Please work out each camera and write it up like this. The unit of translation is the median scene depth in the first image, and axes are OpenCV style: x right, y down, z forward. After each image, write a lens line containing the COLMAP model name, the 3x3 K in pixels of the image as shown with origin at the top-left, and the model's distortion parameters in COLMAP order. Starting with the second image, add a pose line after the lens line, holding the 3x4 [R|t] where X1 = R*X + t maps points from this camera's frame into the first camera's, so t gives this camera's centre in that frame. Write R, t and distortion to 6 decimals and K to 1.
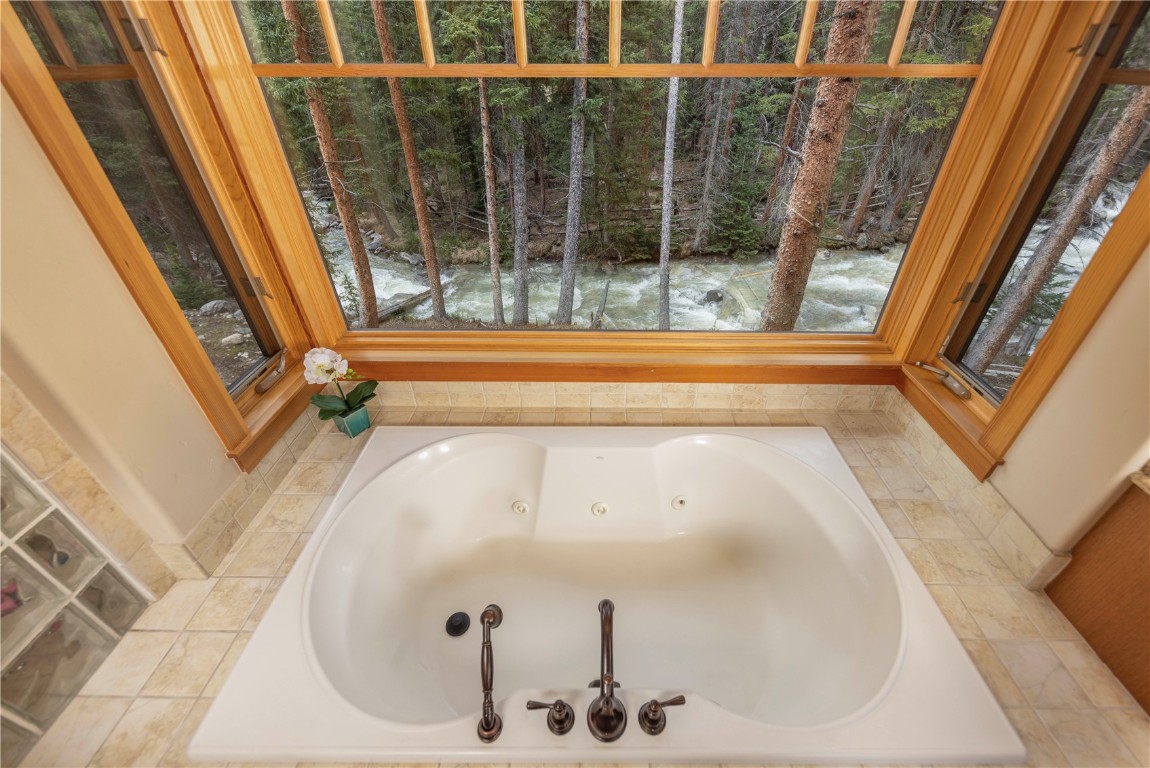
lens RADIAL K [[455.5, 0, 575.0], [0, 455.5, 384.0], [0, 0, 1]] dist [0.001224, 0.000045]
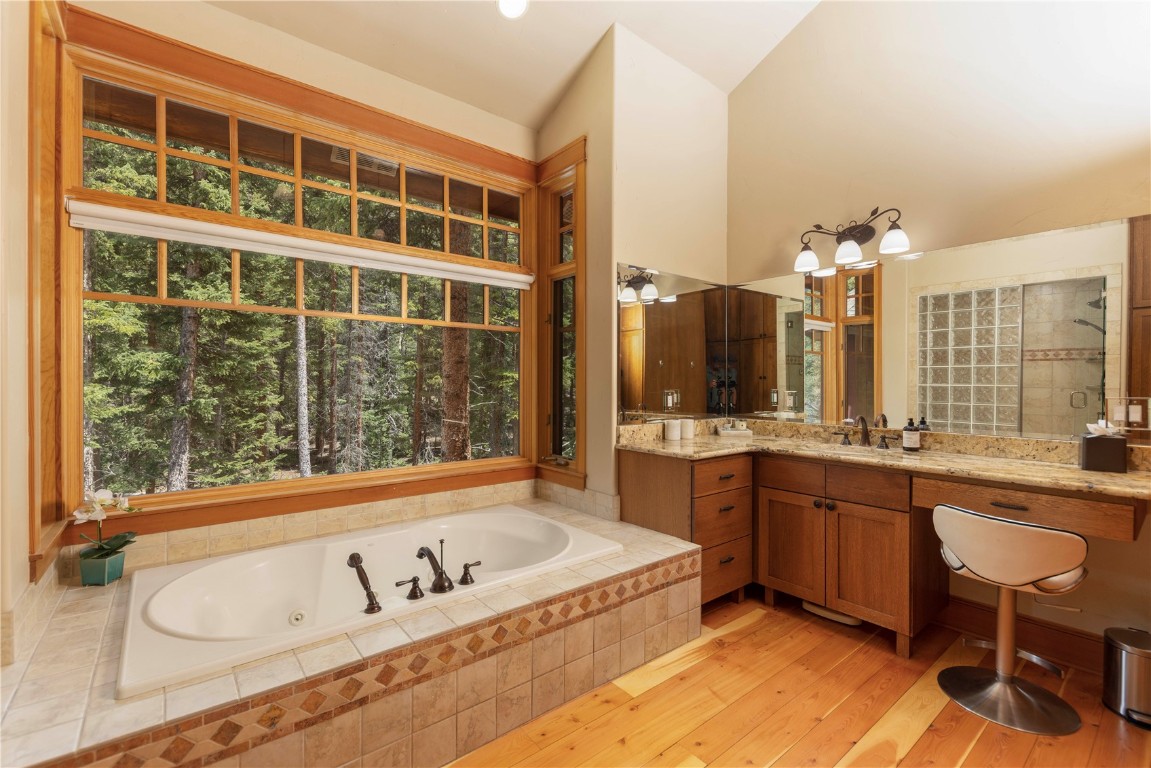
lens RADIAL K [[505.8, 0, 575.5], [0, 505.8, 384.0], [0, 0, 1]] dist [0.000838, 0.000117]
pose [[0.769506, 0.002142, 0.638636, -0.487085], [0.359182, 0.825397, -0.435555, 0.720738], [-0.528061, 0.564548, 0.634379, -0.572379]]
